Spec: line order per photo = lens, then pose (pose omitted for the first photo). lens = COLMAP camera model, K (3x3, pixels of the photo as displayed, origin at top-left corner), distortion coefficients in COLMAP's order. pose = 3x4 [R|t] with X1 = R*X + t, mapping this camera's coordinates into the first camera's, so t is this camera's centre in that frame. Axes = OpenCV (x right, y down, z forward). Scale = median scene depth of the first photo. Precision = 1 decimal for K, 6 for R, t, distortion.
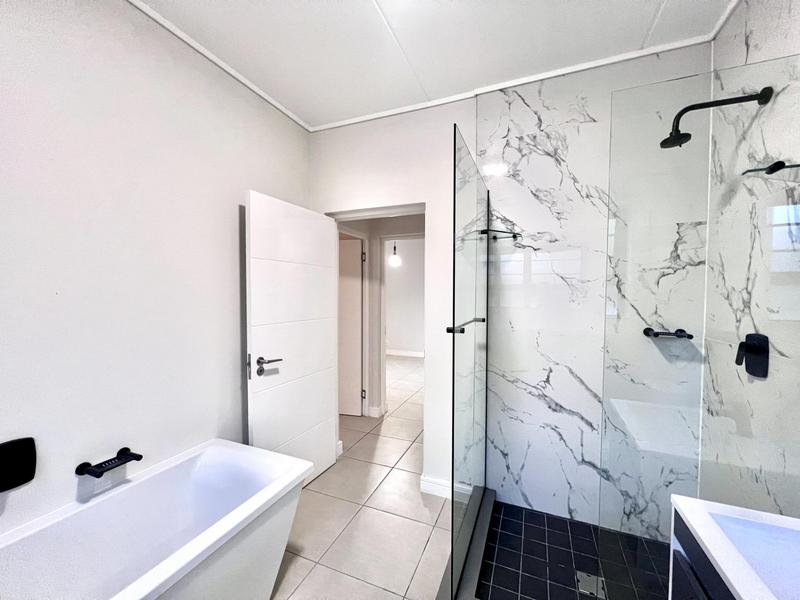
lens RADIAL K [[318.3, 0, 404.2], [0, 318.3, 300.1], [0, 0, 1]] dist [-0.001508, 0.000293]
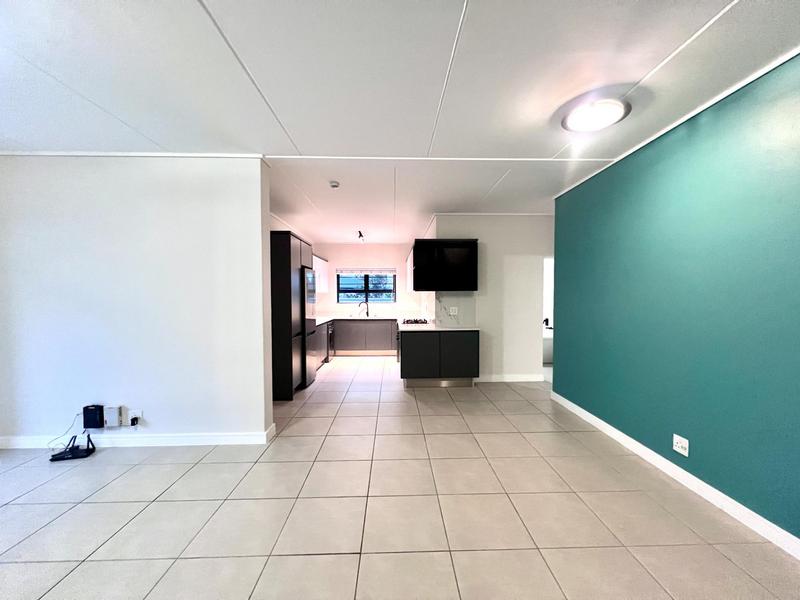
lens RADIAL K [[318.3, 0, 403.3], [0, 318.3, 304.0], [0, 0, 1]] dist [-0.001508, 0.000293]
pose [[0.910238, -0.017383, 0.413721, -1.009194], [0.017560, 0.999840, 0.003375, -0.458346], [-0.413714, 0.004193, 0.910397, -1.470980]]
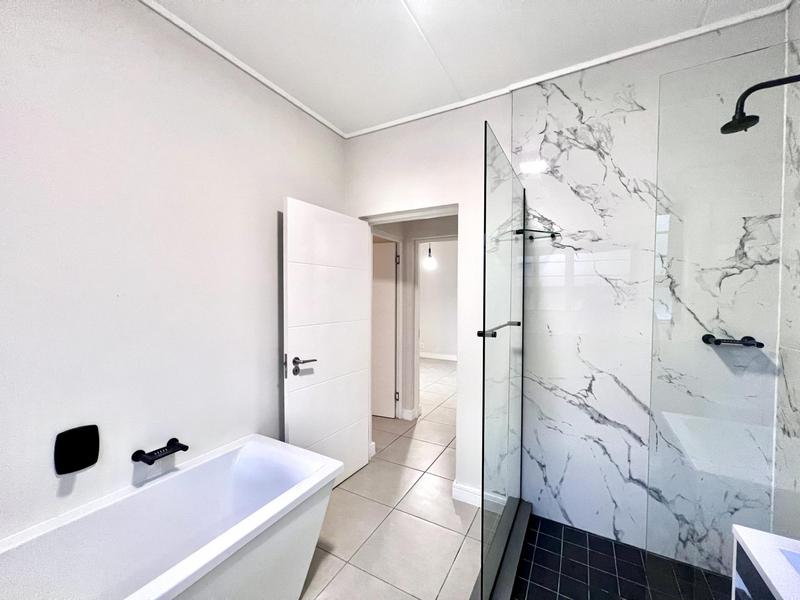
lens RADIAL K [[318.3, 0, 404.3], [0, 318.3, 300.2], [0, 0, 1]] dist [-0.001508, 0.000293]
pose [[0.993391, 0.002132, -0.114756, 0.017514], [-0.003025, 0.999967, -0.007605, 0.000228], [0.114736, 0.007901, 0.993365, 0.008448]]
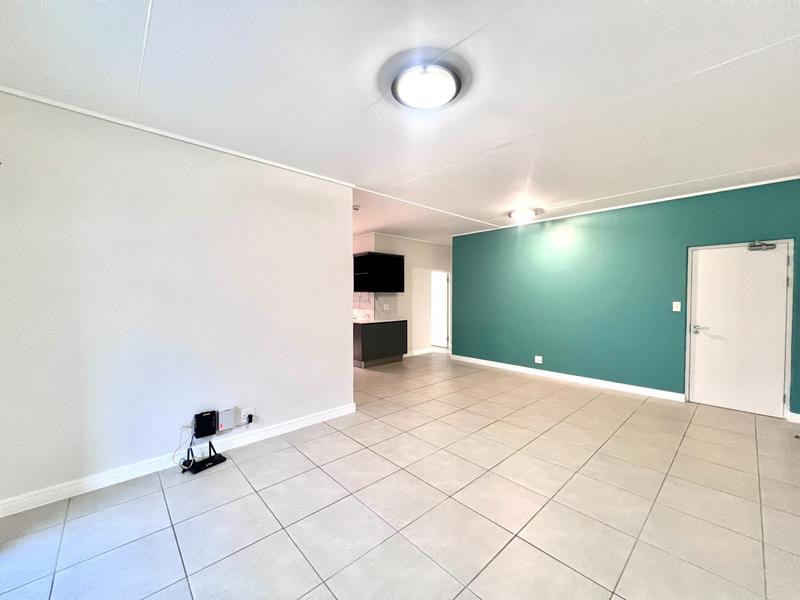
lens RADIAL K [[318.3, 0, 404.9], [0, 318.3, 300.7], [0, 0, 1]] dist [-0.001508, 0.000293]
pose [[0.415632, -0.020177, 0.909309, -2.828190], [0.029340, 0.999531, 0.008768, -0.481733], [-0.909060, 0.023035, 0.416029, -0.825855]]
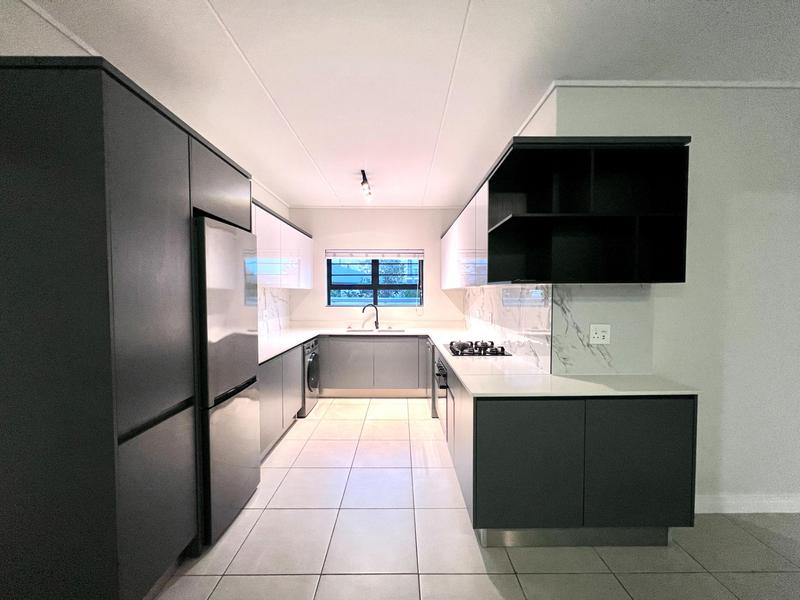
lens RADIAL K [[318.3, 0, 396.2], [0, 318.3, 307.0], [0, 0, 1]] dist [-0.001508, 0.000293]
pose [[0.928276, -0.018996, 0.371406, -0.472043], [0.013231, 0.999749, 0.018065, -0.505567], [-0.371656, -0.011855, 0.928295, 0.225599]]
